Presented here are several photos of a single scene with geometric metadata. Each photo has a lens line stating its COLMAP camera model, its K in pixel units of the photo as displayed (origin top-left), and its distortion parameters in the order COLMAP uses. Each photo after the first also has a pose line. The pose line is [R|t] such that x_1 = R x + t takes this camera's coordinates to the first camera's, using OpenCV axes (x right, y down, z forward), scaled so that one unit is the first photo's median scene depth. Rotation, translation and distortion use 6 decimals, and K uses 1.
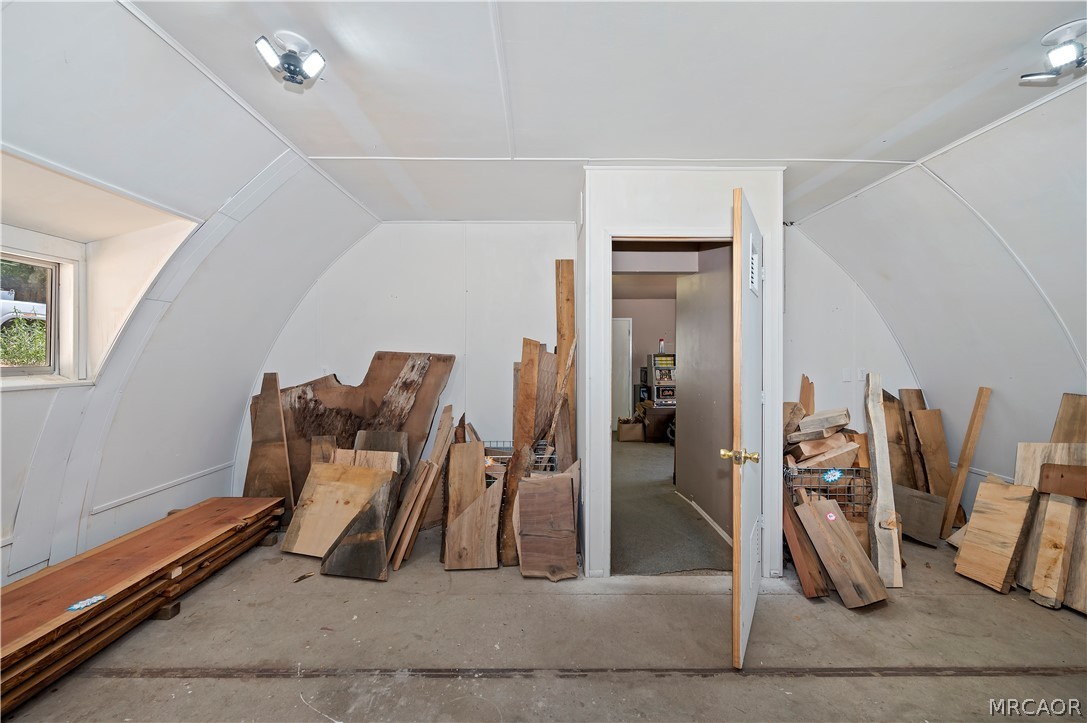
lens RADIAL K [[439.6, 0, 547.0], [0, 439.6, 358.4], [0, 0, 1]] dist [-0.001254, -0.000036]
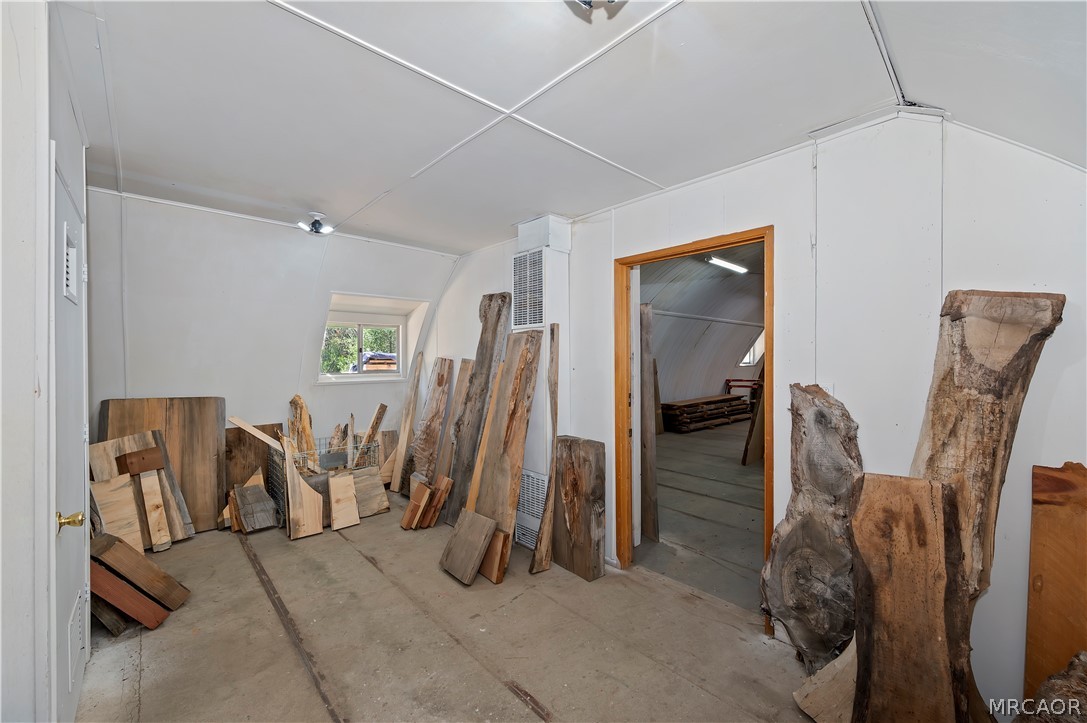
lens RADIAL K [[439.6, 0, 547.0], [0, 439.6, 358.4], [0, 0, 1]] dist [-0.001254, -0.000036]
pose [[-0.672224, -0.010387, 0.740275, -0.740232], [-0.000768, 0.999911, 0.013332, -0.069039], [-0.740347, 0.008394, -0.672172, 1.060787]]
